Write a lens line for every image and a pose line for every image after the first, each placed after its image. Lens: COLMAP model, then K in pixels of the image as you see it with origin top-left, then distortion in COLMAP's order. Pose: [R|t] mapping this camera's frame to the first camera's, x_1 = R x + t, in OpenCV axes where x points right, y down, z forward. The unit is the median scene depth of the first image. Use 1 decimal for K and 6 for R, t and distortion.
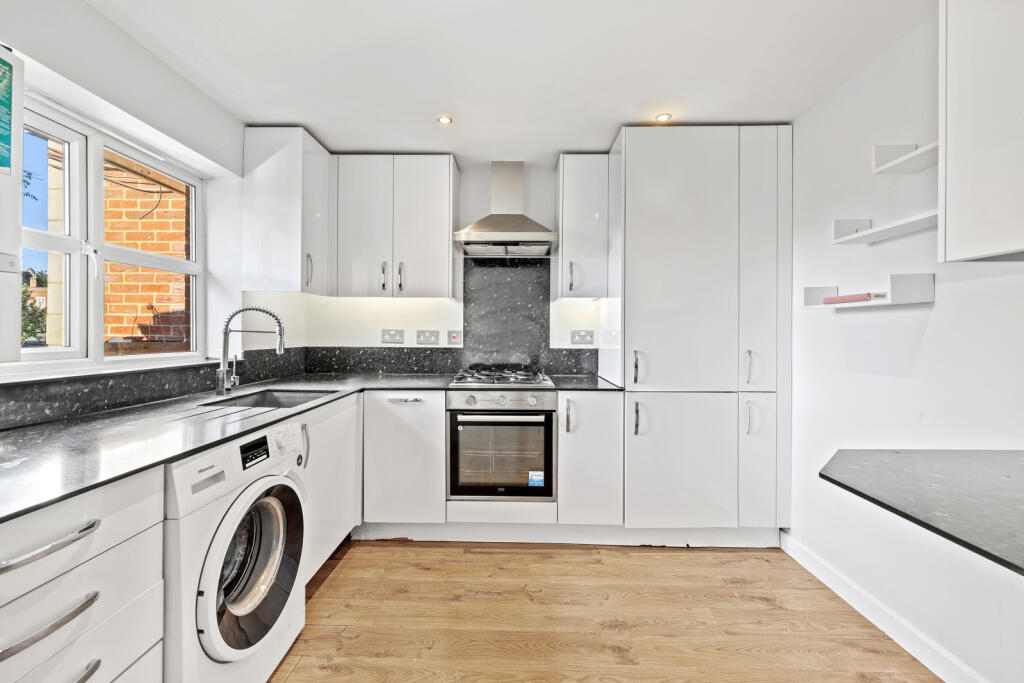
lens RADIAL K [[410.6, 0, 509.7], [0, 410.6, 337.6], [0, 0, 1]] dist [0.000282, -0.000095]
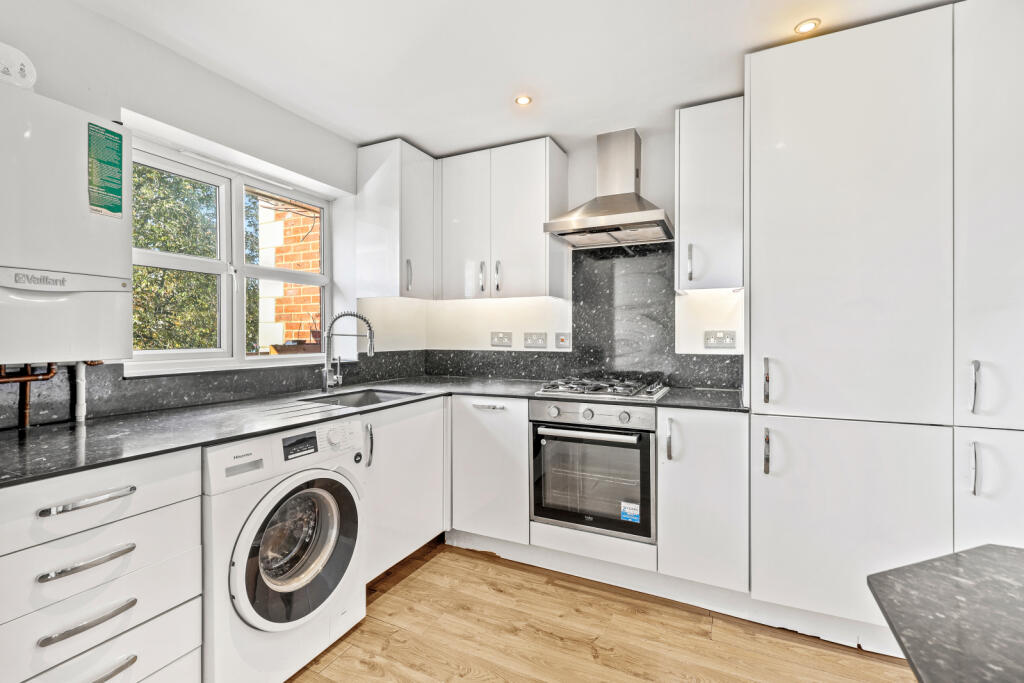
lens RADIAL K [[447.2, 0, 512.0], [0, 447.2, 341.5], [0, 0, 1]] dist [0.000921, 0.000005]
pose [[0.908356, -0.000409, -0.418197, 0.225254], [0.001163, 0.999998, 0.001550, 0.000441], [0.418195, -0.001894, 0.908355, 0.090237]]
